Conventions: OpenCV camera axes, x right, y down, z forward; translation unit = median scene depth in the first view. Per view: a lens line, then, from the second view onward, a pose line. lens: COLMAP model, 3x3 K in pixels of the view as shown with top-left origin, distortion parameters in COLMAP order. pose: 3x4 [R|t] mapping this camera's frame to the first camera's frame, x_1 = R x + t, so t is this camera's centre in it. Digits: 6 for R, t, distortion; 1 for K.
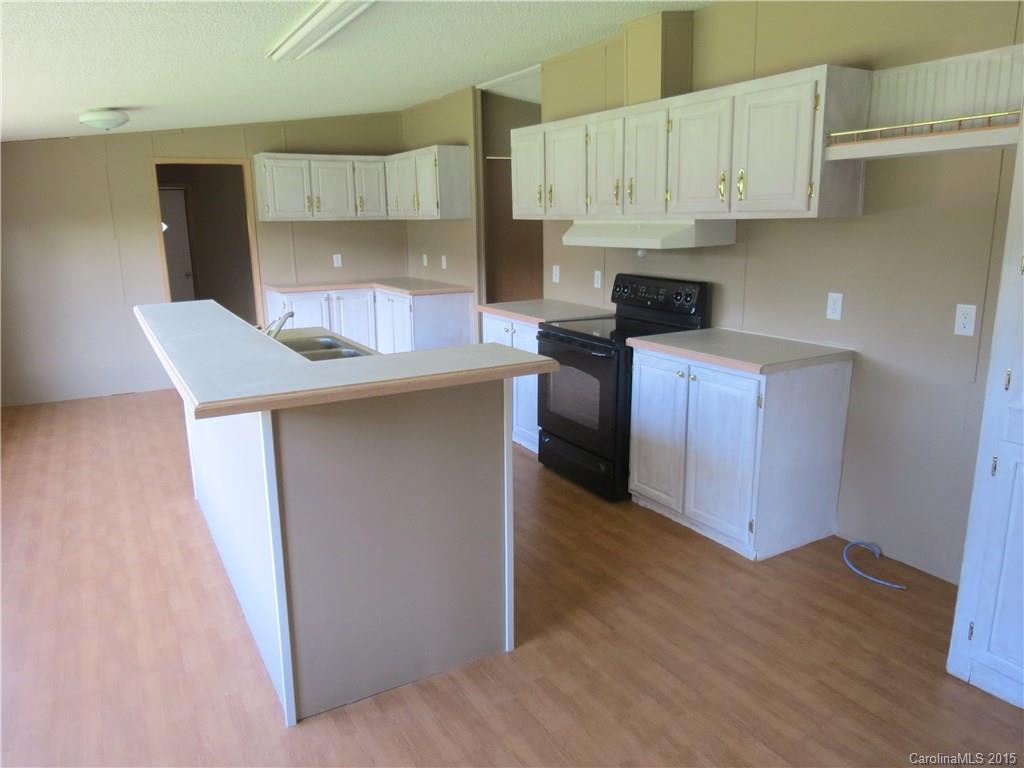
lens RADIAL K [[722.1, 0, 509.9], [0, 722.1, 383.1], [0, 0, 1]] dist [-0.032014, 0.012792]
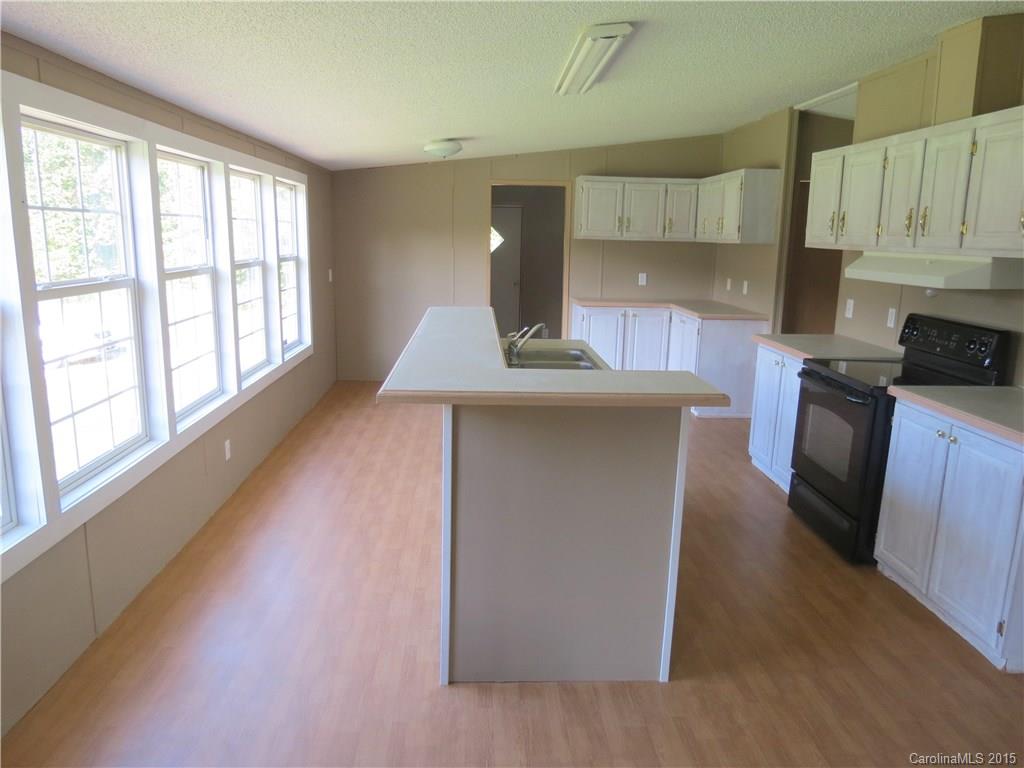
lens RADIAL K [[722.1, 0, 514.0], [0, 722.1, 382.3], [0, 0, 1]] dist [-0.032014, 0.012792]
pose [[0.888591, 0.121627, -0.442282, 0.126758], [-0.133087, 0.991091, 0.005164, -0.008276], [0.438970, 0.054273, 0.896861, 0.002550]]
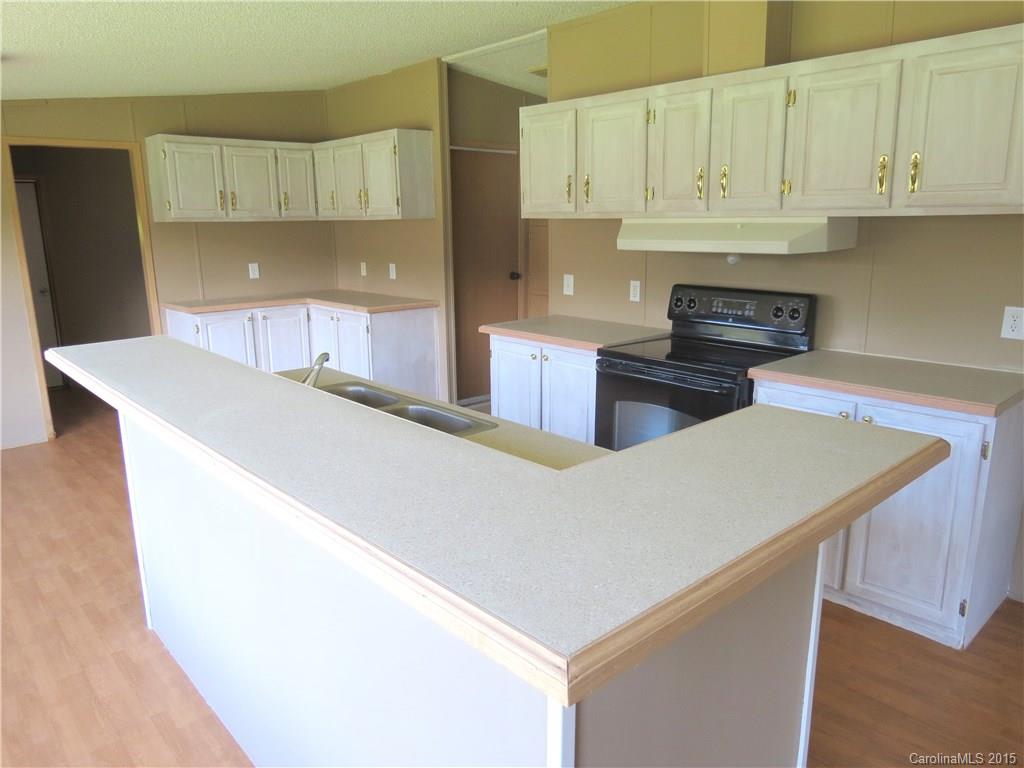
lens RADIAL K [[722.1, 0, 512.4], [0, 722.1, 383.7], [0, 0, 1]] dist [-0.032014, 0.012792]
pose [[0.977710, -0.044726, 0.205140, -0.222727], [0.045820, 0.998950, -0.000583, -0.051283], [-0.204899, 0.009969, 0.978732, 0.259255]]
